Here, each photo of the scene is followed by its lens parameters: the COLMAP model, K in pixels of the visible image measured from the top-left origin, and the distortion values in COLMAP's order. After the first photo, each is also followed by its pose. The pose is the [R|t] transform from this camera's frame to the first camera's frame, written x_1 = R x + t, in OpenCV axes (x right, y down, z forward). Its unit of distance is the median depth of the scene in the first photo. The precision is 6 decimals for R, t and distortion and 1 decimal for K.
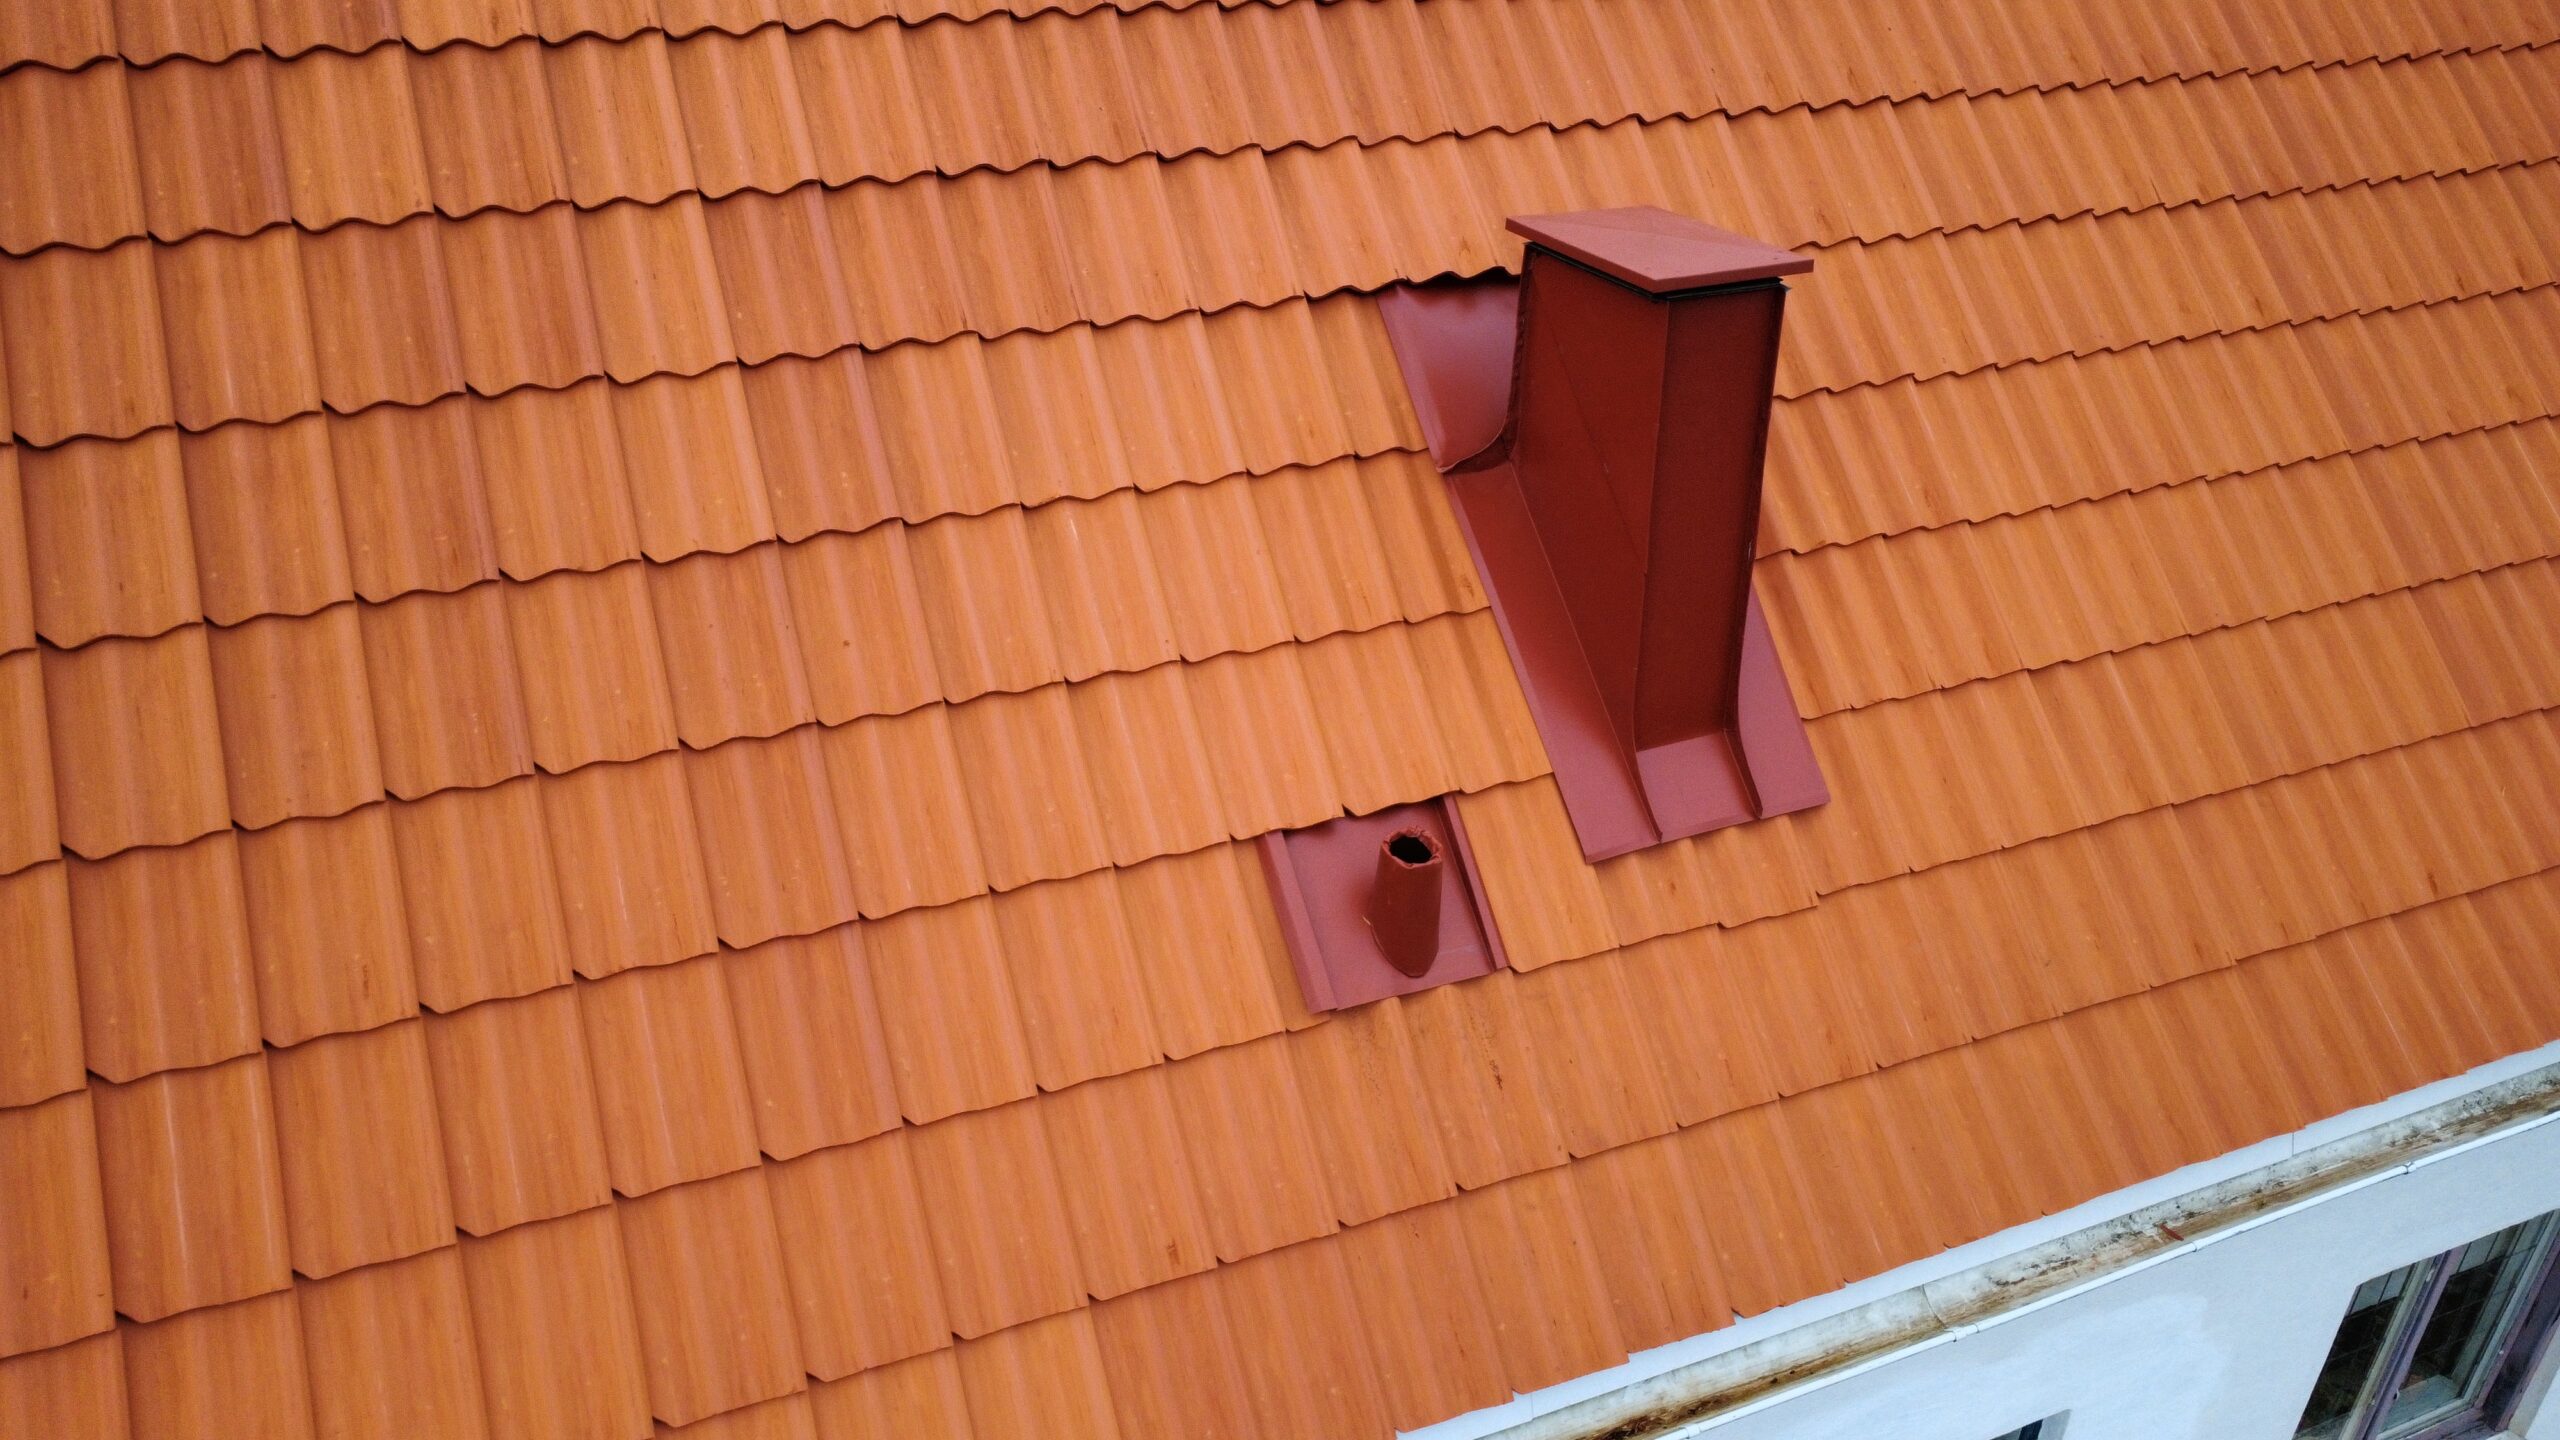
lens RADIAL K [[1834.1, 0, 1282.5], [0, 1834.1, 720.7], [0, 0, 1]] dist [0.006082, 0.005373]
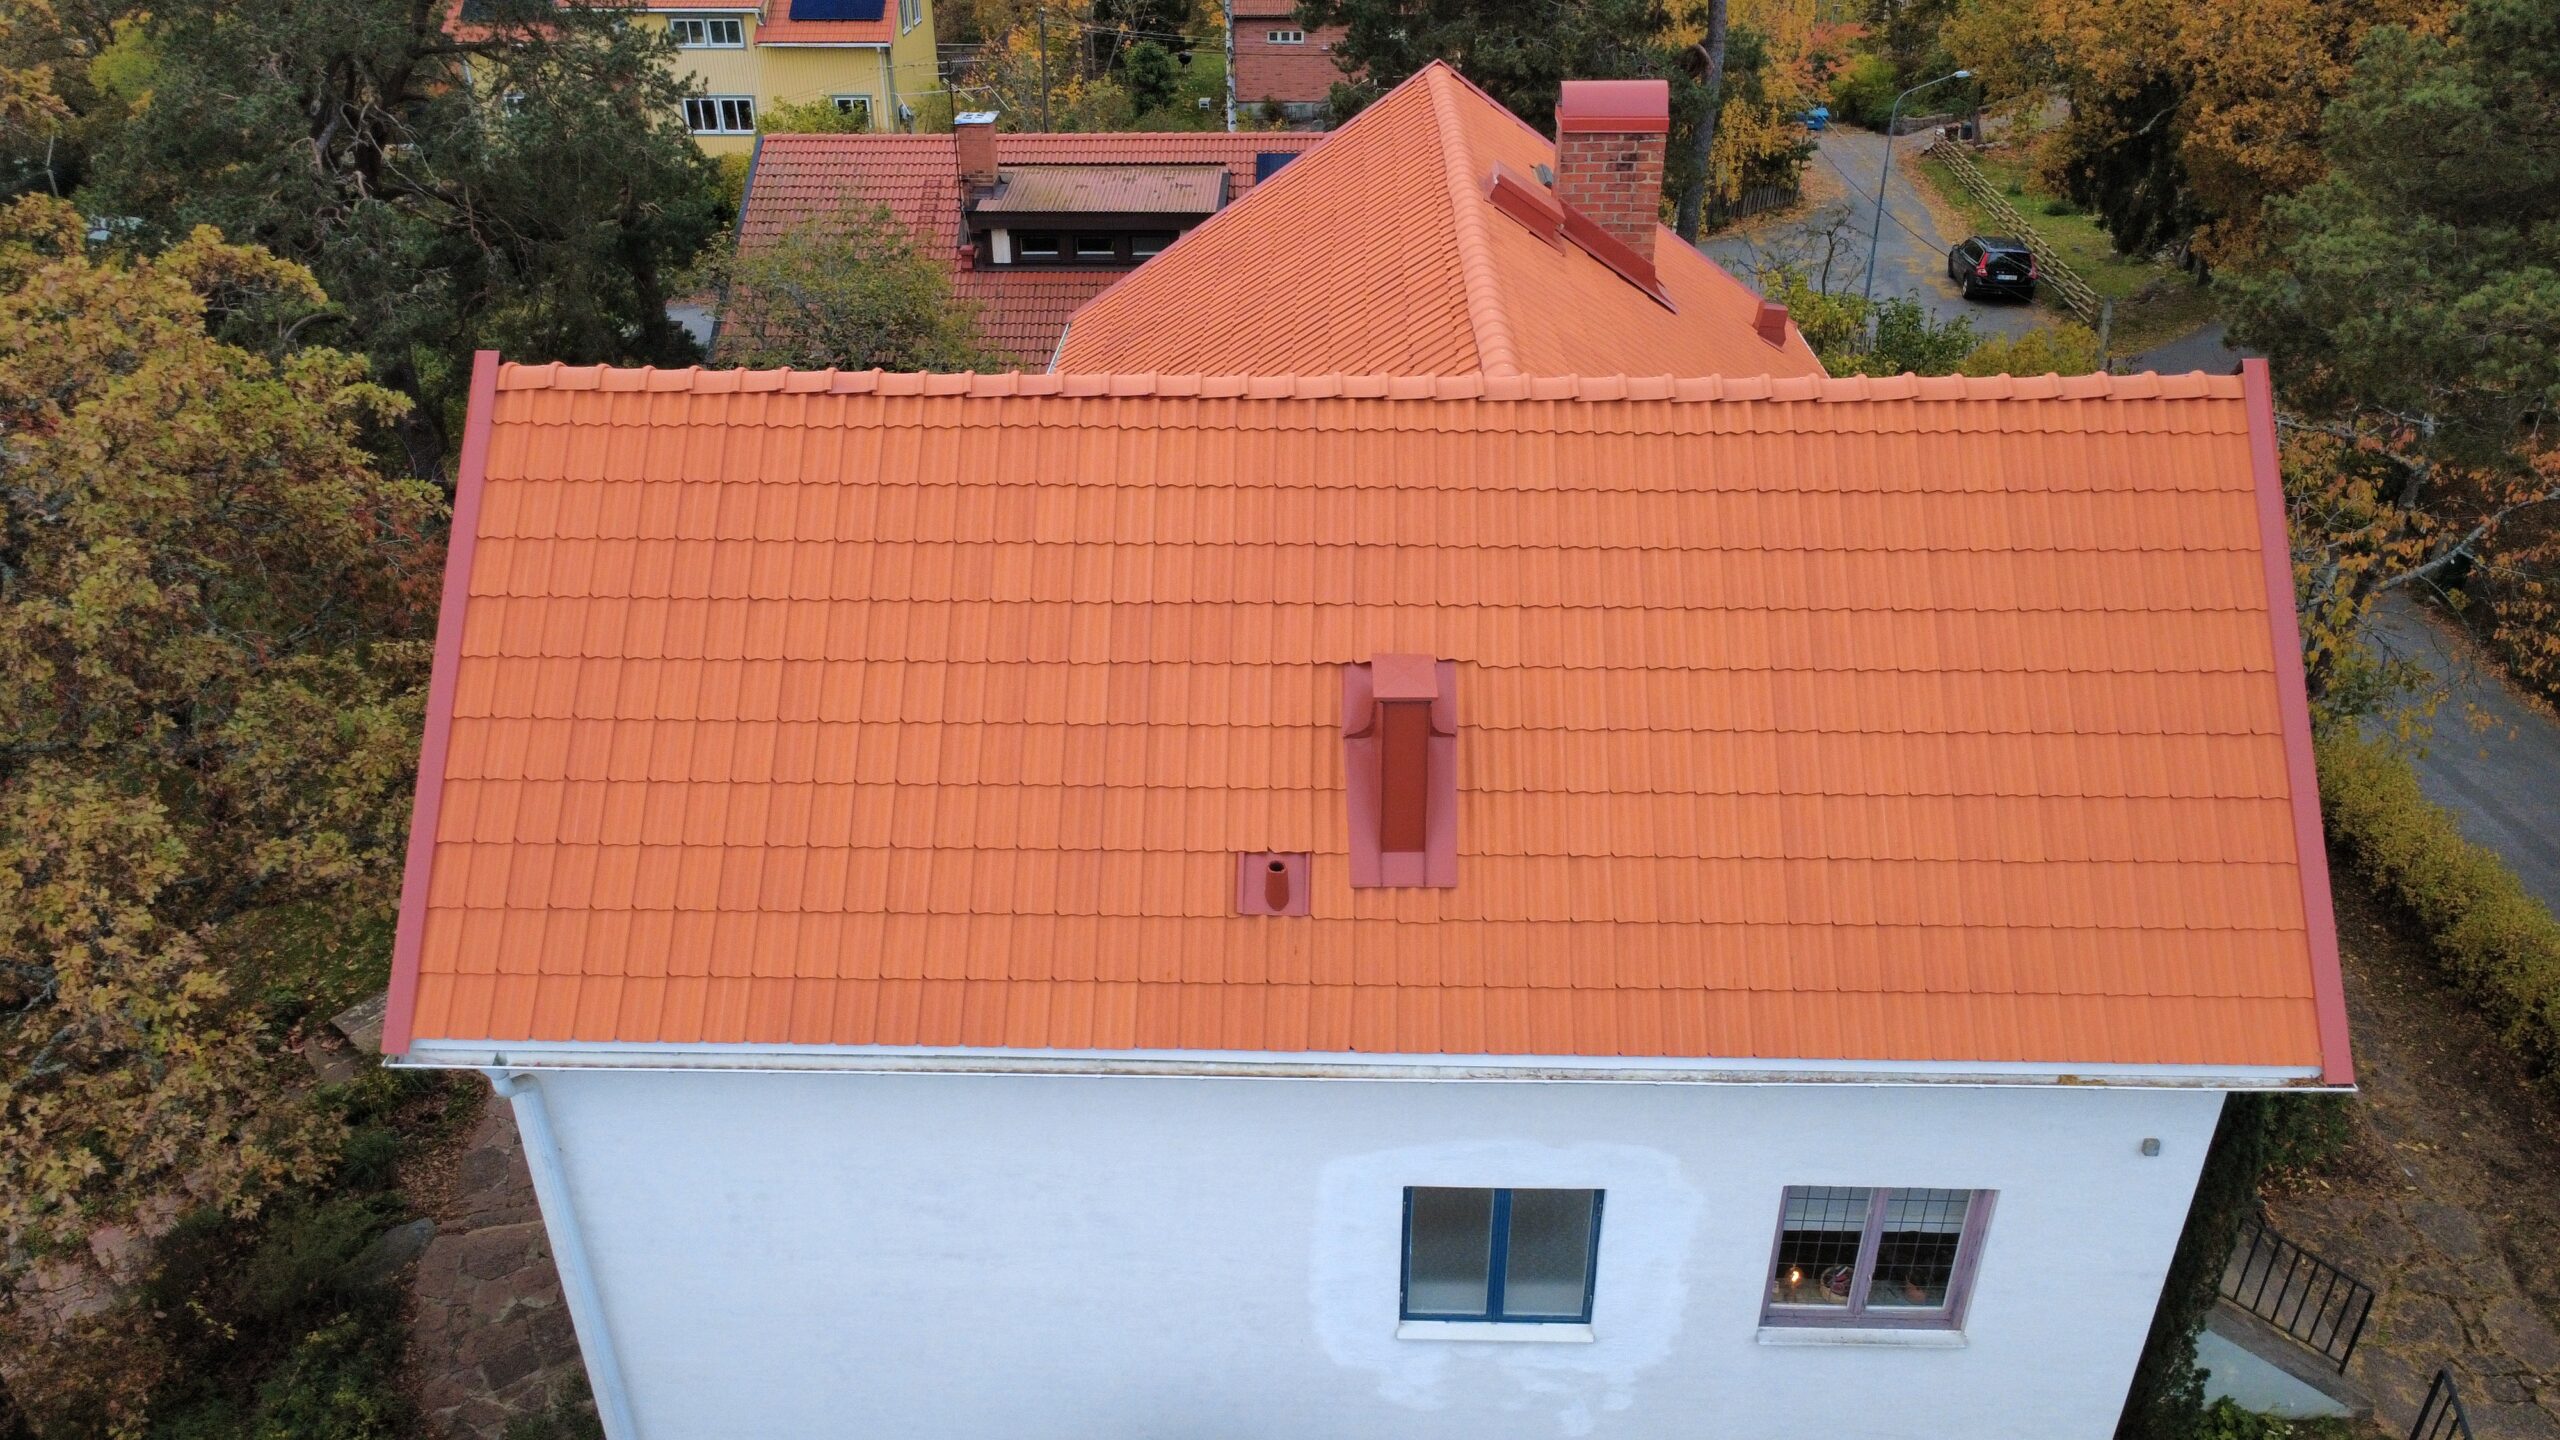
lens RADIAL K [[1834.1, 0, 1282.5], [0, 1834.1, 720.7], [0, 0, 1]] dist [0.006082, 0.005373]
pose [[0.914748, 0.192671, -0.355125, 1.004446], [-0.189240, 0.980911, 0.044735, -0.273606], [0.356965, 0.026283, 0.933748, -1.633541]]
